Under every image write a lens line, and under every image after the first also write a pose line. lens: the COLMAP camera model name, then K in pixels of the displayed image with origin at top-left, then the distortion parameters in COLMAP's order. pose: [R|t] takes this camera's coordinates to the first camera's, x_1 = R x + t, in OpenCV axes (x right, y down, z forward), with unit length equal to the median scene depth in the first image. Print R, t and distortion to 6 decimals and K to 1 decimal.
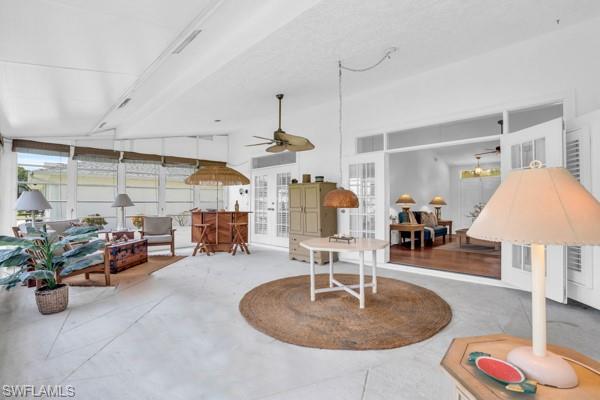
lens RADIAL K [[278.2, 0, 304.0], [0, 278.2, 200.5], [0, 0, 1]] dist [-0.048198, 0.009070]
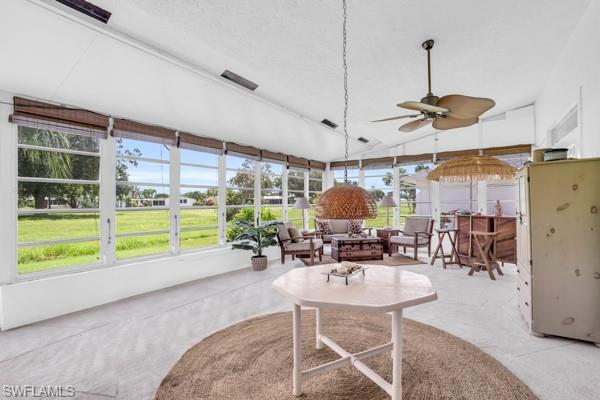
lens RADIAL K [[278.2, 0, 301.5], [0, 278.2, 199.8], [0, 0, 1]] dist [-0.048198, 0.009070]
pose [[0.192990, -0.011131, -0.981138, 0.370408], [0.017555, 0.999815, -0.007890, -0.004472], [0.981044, -0.015701, 0.193149, 0.434425]]
